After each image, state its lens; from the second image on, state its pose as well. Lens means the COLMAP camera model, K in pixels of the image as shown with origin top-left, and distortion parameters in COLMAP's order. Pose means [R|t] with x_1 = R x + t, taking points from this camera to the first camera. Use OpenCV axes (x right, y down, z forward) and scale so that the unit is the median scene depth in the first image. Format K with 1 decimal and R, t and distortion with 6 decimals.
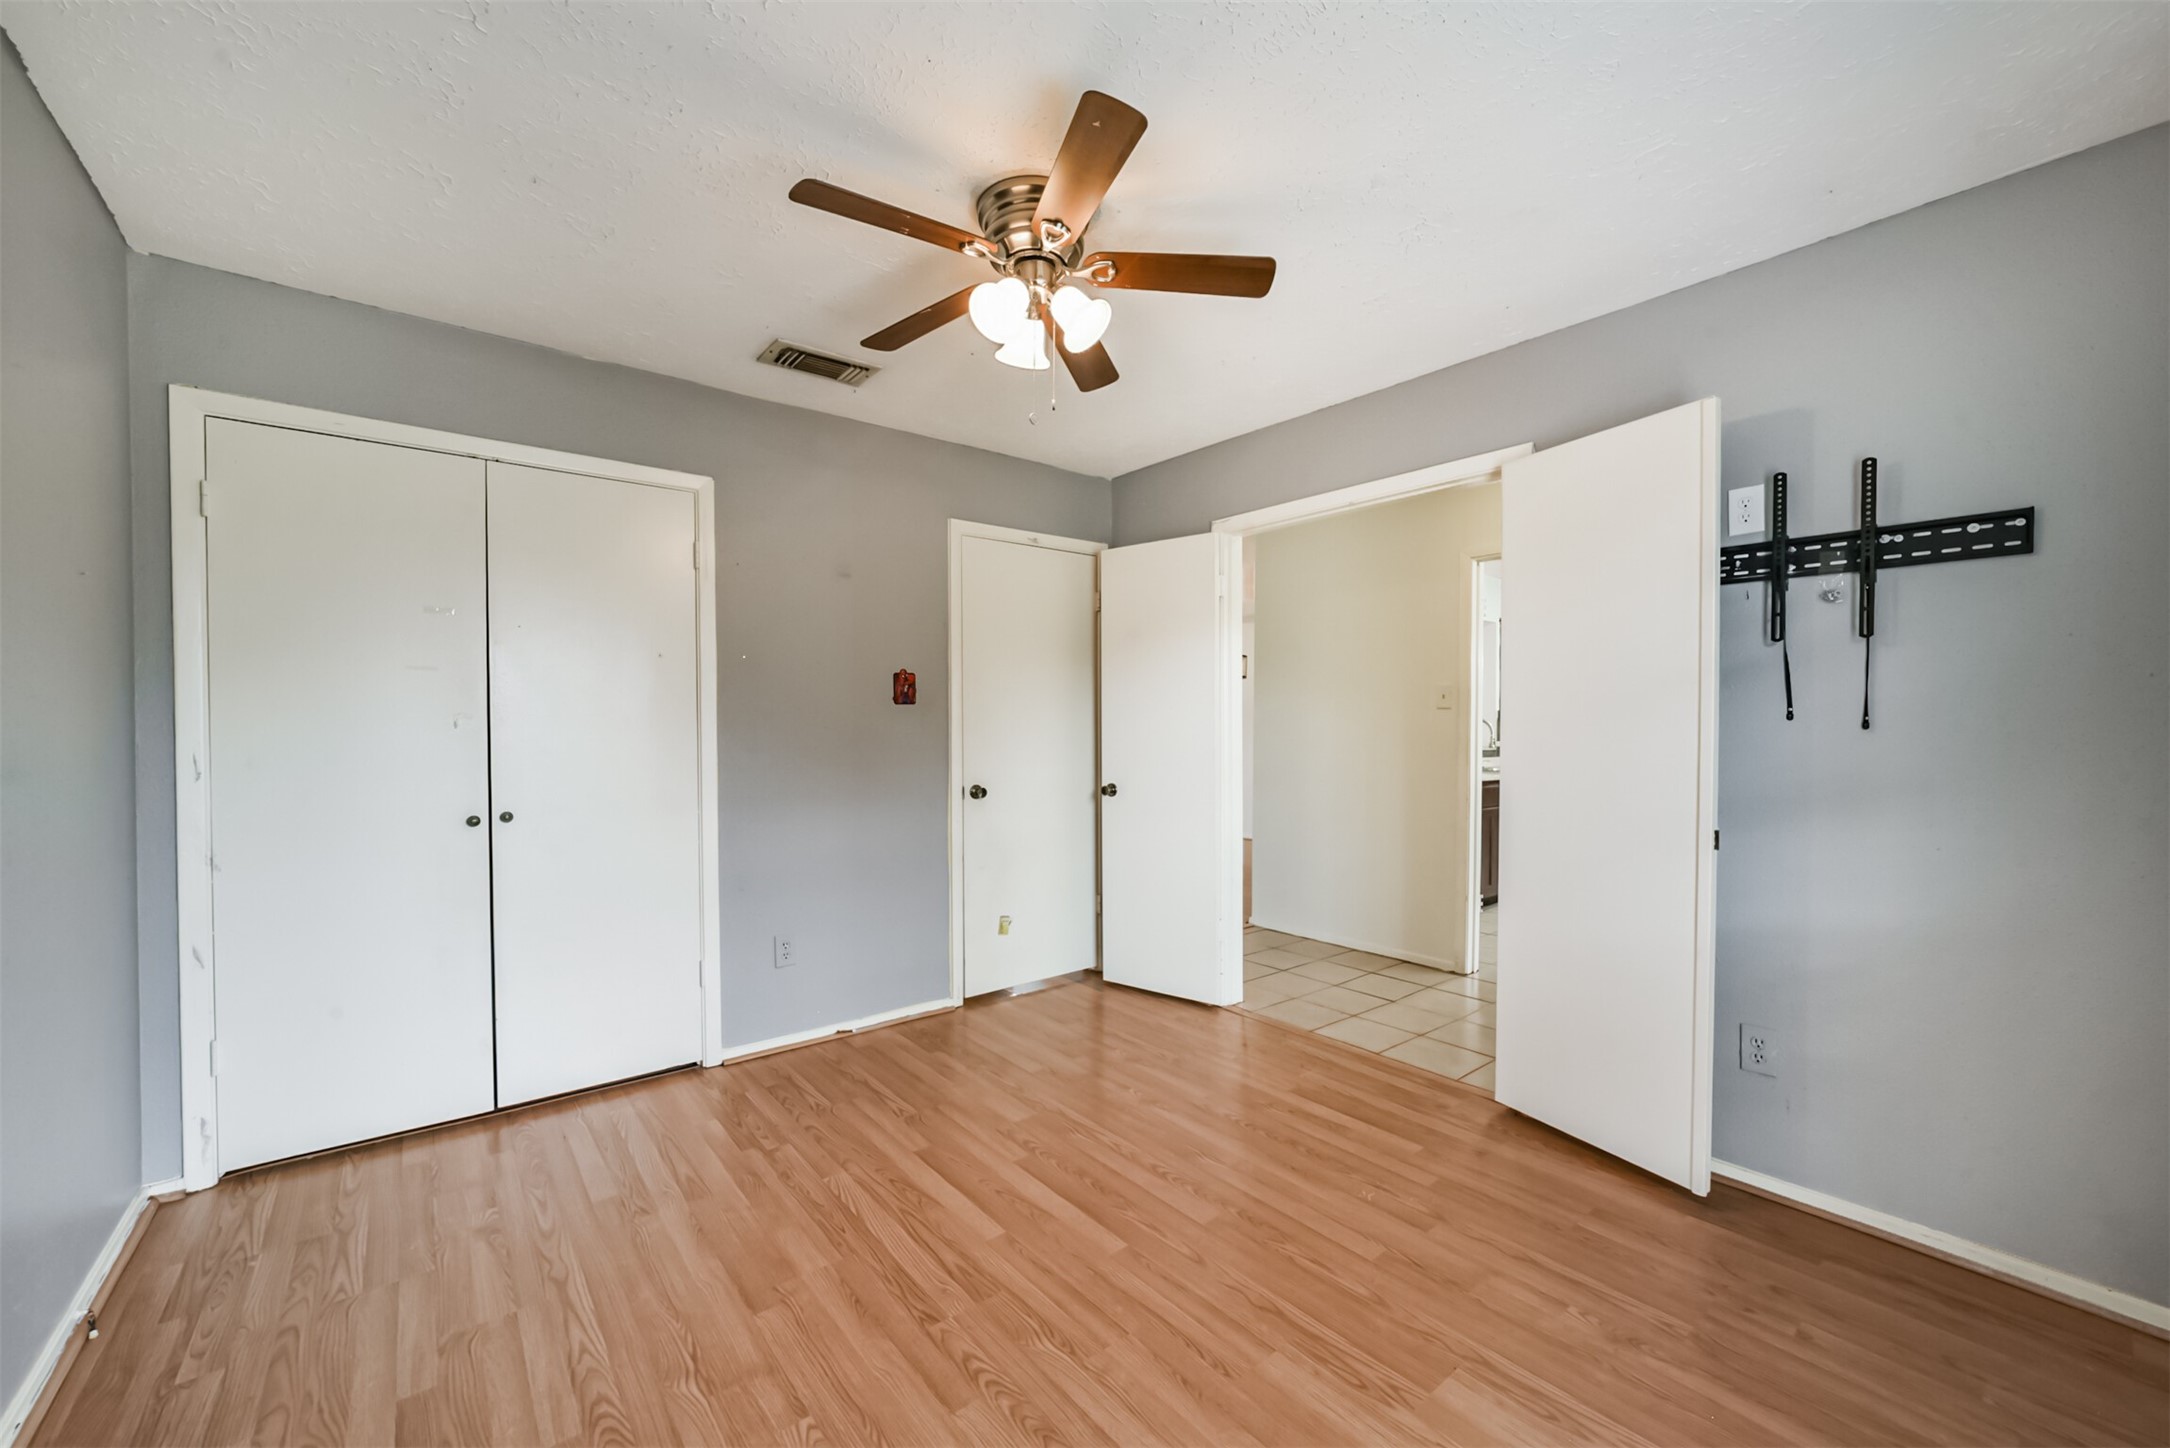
lens RADIAL K [[848.2, 0, 1092.0], [0, 848.2, 735.7], [0, 0, 1]] dist [-0.019420, 0.006120]
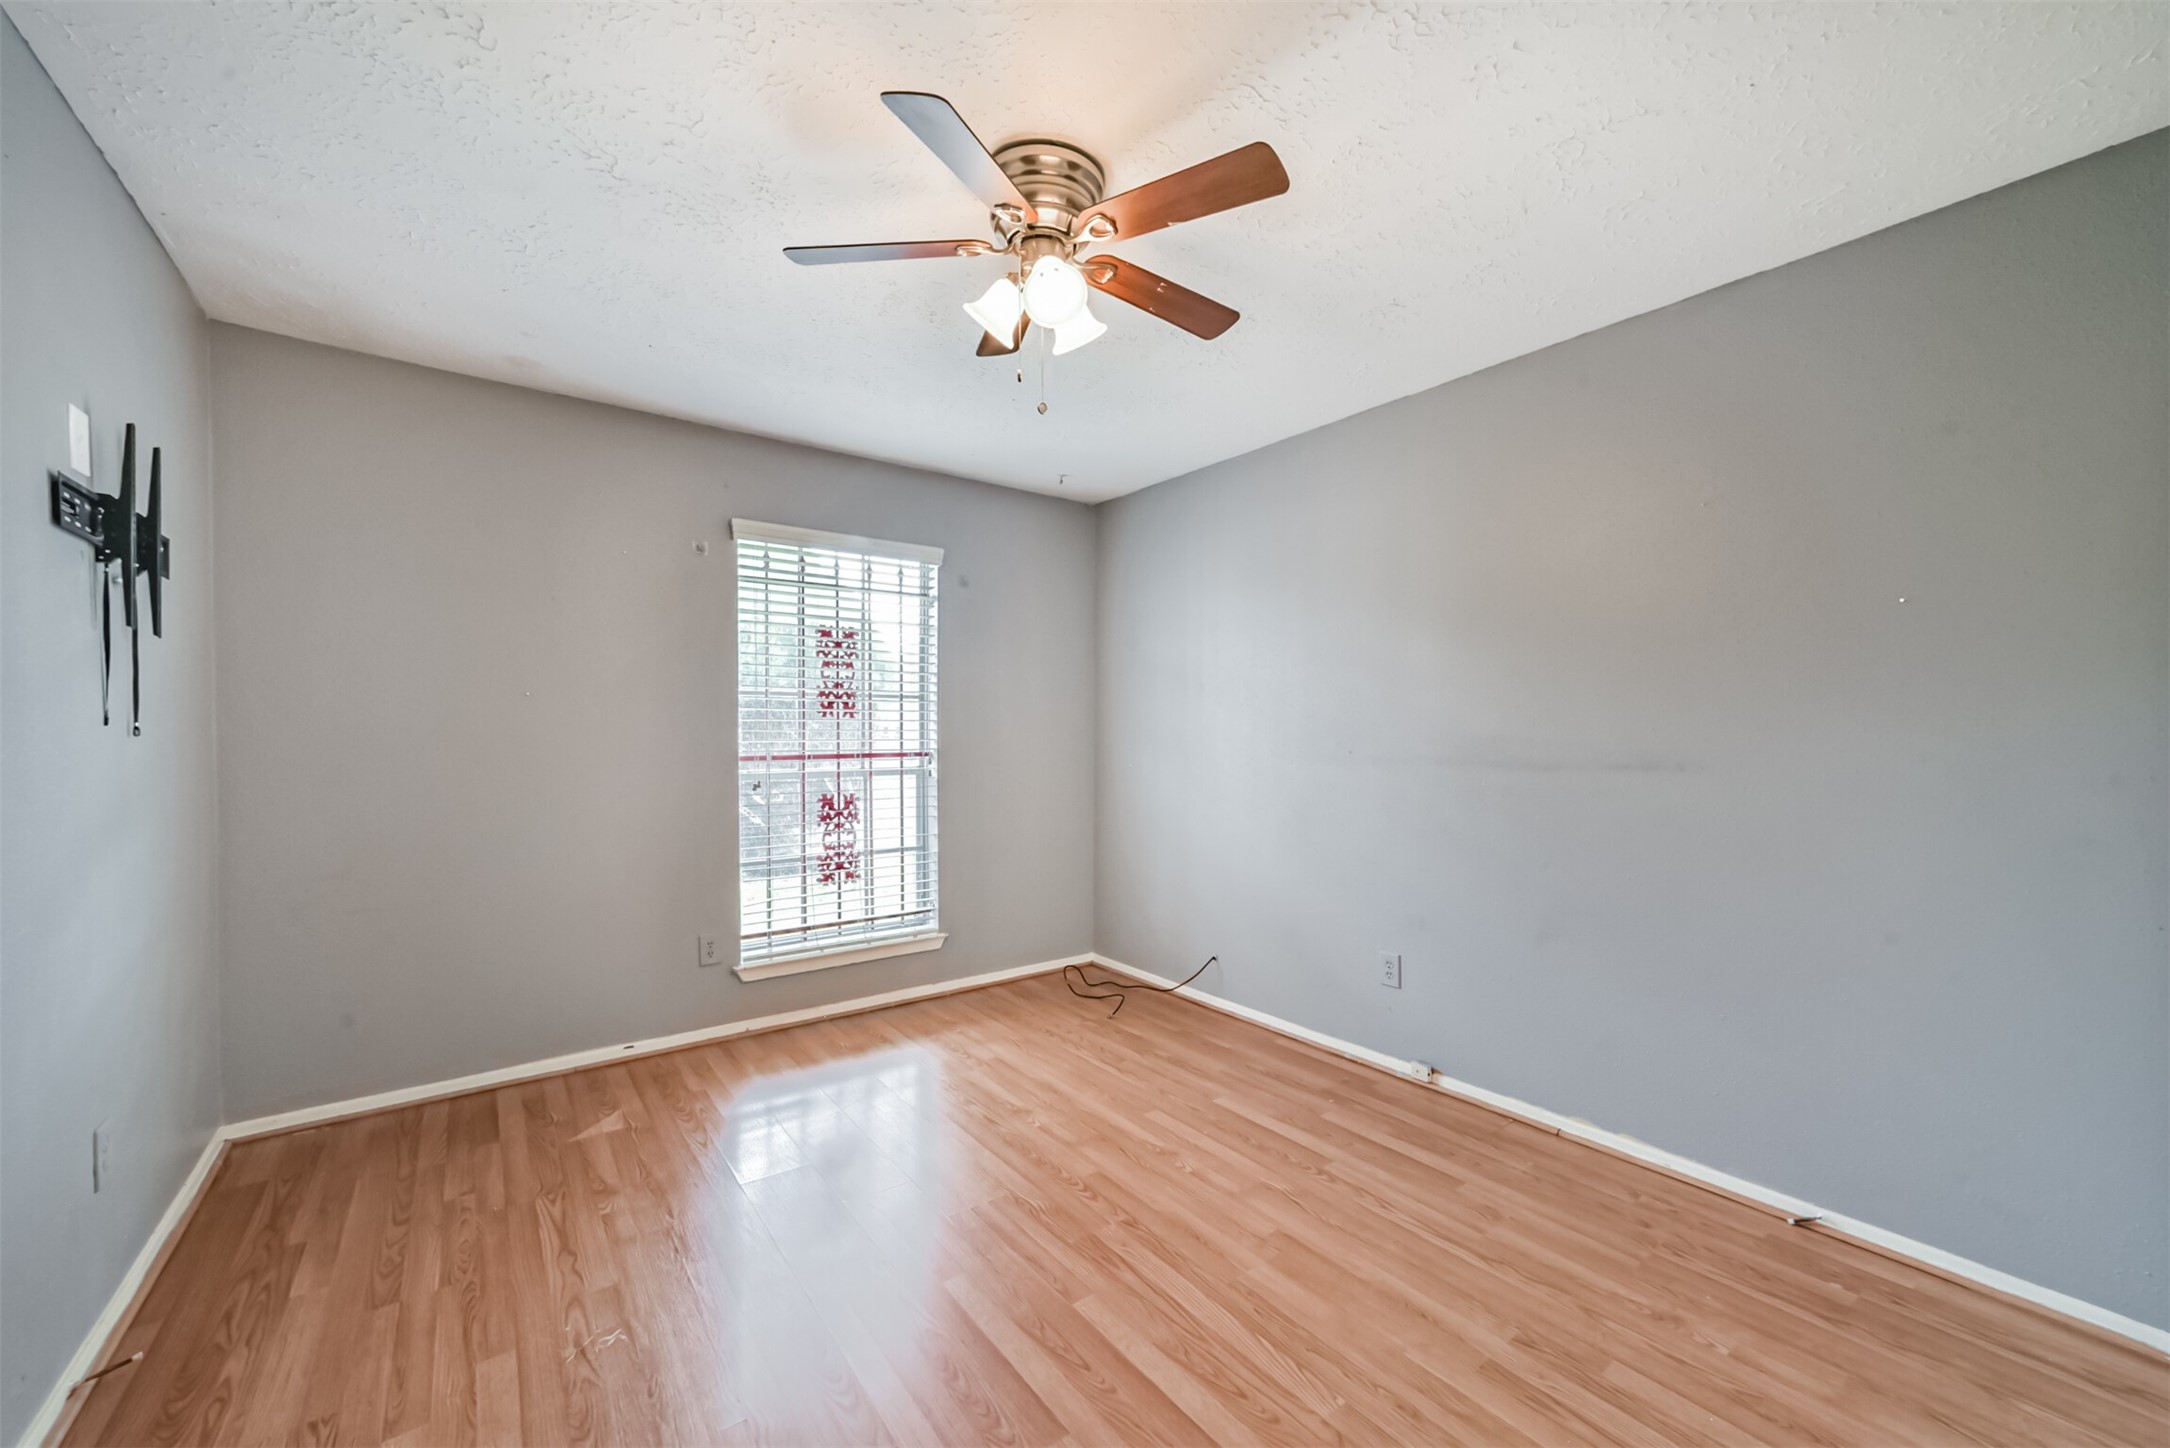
lens RADIAL K [[848.2, 0, 1100.7], [0, 848.2, 716.5], [0, 0, 1]] dist [-0.019420, 0.006120]
pose [[-0.999677, -0.003011, 0.025240, -0.163930], [-0.003132, 0.999984, -0.004758, -0.030051], [-0.025225, -0.004836, -0.999670, 2.028794]]
